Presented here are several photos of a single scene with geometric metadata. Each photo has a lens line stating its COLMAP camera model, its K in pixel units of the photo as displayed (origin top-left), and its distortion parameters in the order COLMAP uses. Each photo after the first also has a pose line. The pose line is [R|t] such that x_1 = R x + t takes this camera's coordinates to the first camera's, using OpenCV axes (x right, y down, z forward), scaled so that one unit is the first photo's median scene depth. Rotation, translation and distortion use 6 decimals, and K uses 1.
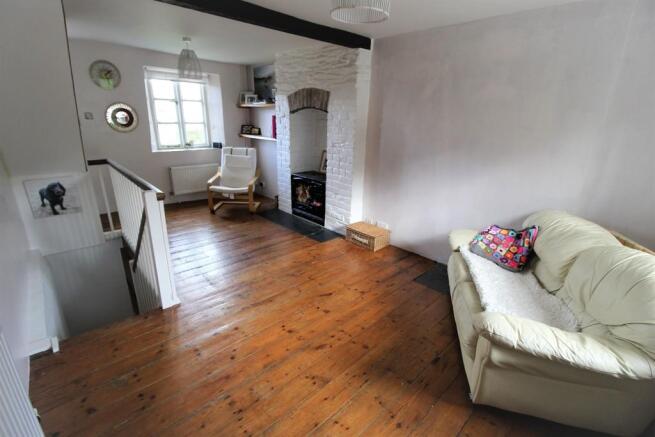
lens RADIAL K [[302.5, 0, 325.8], [0, 302.5, 219.3], [0, 0, 1]] dist [-0.001009, -0.000044]
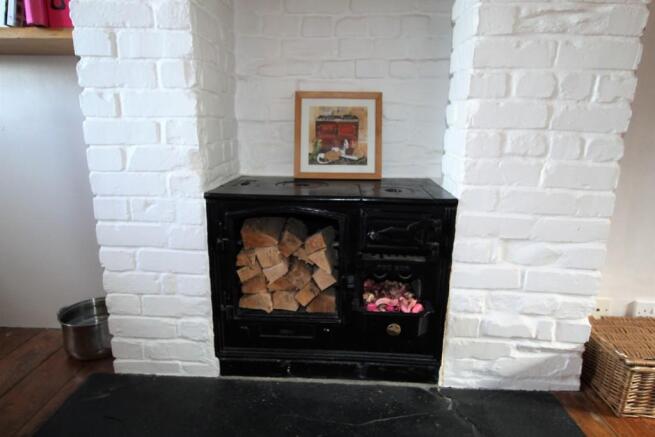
lens RADIAL K [[393.2, 0, 327.1], [0, 393.2, 219.1], [0, 0, 1]] dist [0.001953, -0.000843]
pose [[0.703703, -0.183638, 0.686353, -0.264212], [0.226768, 0.973547, 0.027978, -0.134753], [-0.673334, 0.135954, 0.726731, 0.821568]]
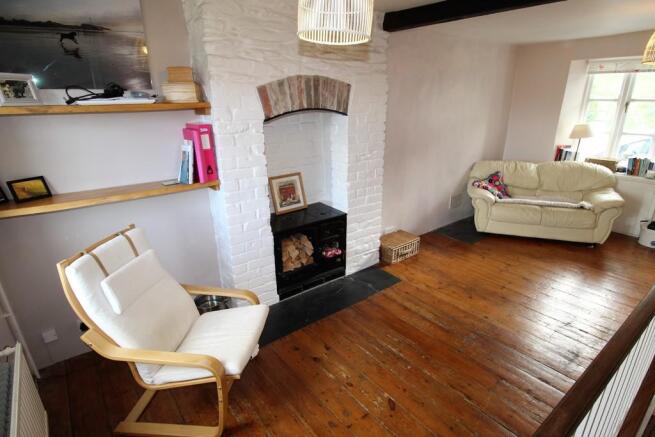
lens RADIAL K [[352.1, 0, 326.4], [0, 352.1, 221.3], [0, 0, 1]] dist [-0.003556, -0.001232]
pose [[0.093762, -0.371221, 0.923799, -0.726703], [0.324771, 0.888533, 0.324087, -0.369634], [-0.941134, 0.269636, 0.203873, 0.851343]]
